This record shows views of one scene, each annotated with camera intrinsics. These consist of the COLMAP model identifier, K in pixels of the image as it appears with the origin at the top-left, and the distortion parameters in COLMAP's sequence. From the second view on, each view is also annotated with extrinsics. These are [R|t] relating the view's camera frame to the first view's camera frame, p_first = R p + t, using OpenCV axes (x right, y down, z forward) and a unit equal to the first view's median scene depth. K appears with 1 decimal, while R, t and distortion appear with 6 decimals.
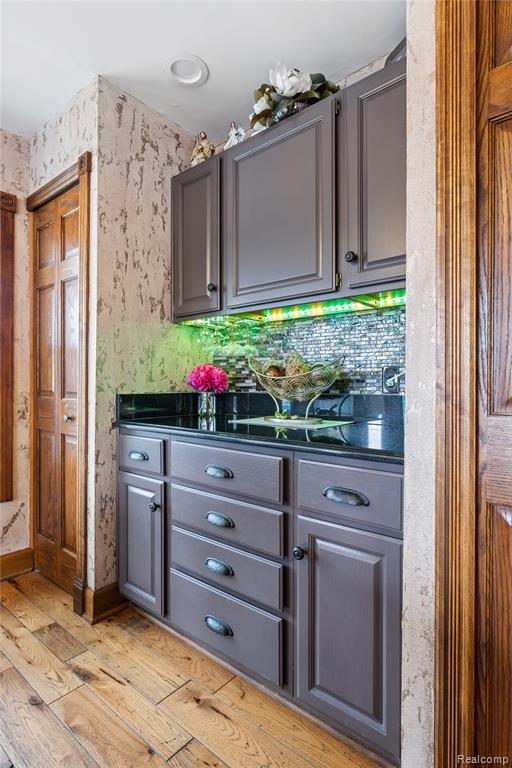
lens RADIAL K [[412.0, 0, 257.7], [0, 412.0, 385.2], [0, 0, 1]] dist [-0.003277, 0.000320]
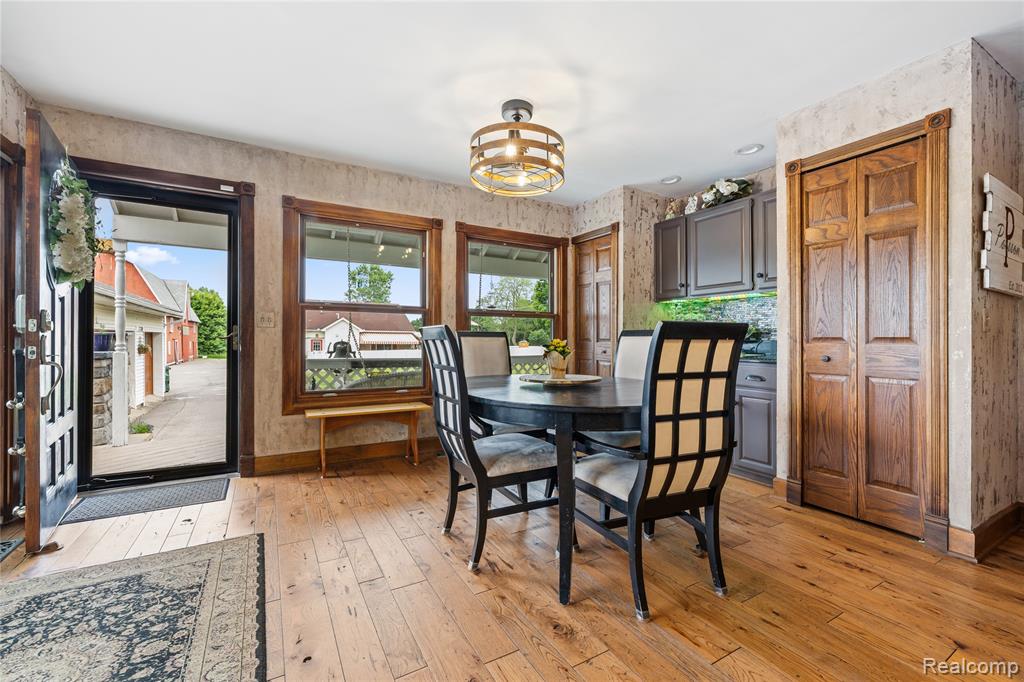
lens RADIAL K [[428.6, 0, 517.8], [0, 428.6, 331.3], [0, 0, 1]] dist [-0.001738, -0.000119]
pose [[0.943435, -0.002011, -0.331552, -0.170843], [-0.005150, 0.999772, -0.020720, 0.026470], [0.331518, 0.021255, 0.943209, -1.161678]]
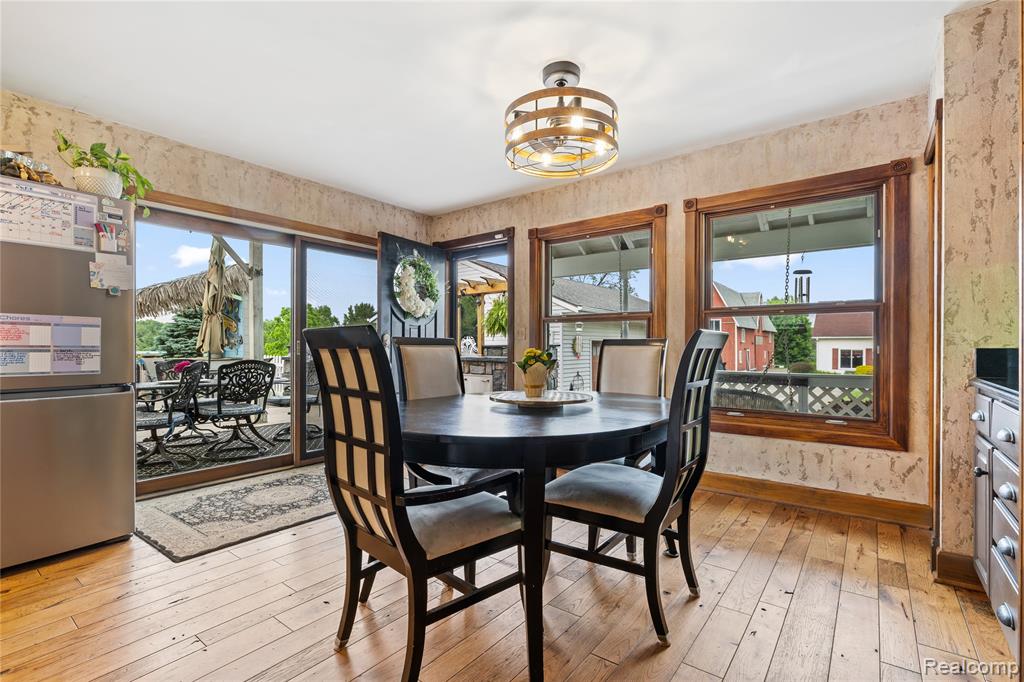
lens RADIAL K [[468.8, 0, 519.7], [0, 468.8, 345.3], [0, 0, 1]] dist [-0.001080, -0.000370]
pose [[0.059092, -0.004926, -0.998240, 0.625002], [-0.001775, 0.999986, -0.005040, 0.022523], [0.998251, 0.002069, 0.059083, -0.055181]]
